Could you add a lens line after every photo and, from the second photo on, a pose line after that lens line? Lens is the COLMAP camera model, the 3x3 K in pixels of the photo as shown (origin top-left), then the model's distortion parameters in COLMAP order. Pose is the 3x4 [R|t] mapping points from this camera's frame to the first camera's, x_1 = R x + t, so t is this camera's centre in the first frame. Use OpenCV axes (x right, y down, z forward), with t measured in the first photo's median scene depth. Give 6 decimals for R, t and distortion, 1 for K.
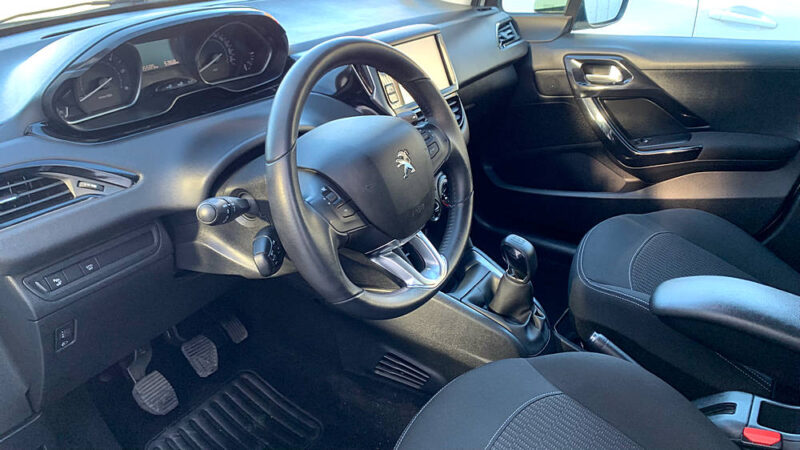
lens RADIAL K [[624.0, 0, 400.3], [0, 624.0, 223.9], [0, 0, 1]] dist [-0.000063, -0.000878]
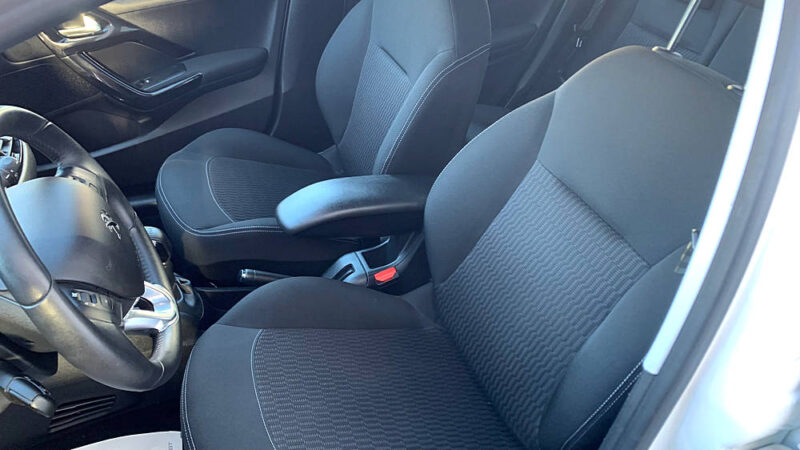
lens RADIAL K [[624.0, 0, 399.6], [0, 624.0, 225.8], [0, 0, 1]] dist [-0.000063, -0.000878]
pose [[0.542792, -0.461337, 0.701816, -0.226874], [0.309435, 0.886694, 0.343546, -0.154443], [-0.780787, 0.030692, 0.624044, 0.038723]]
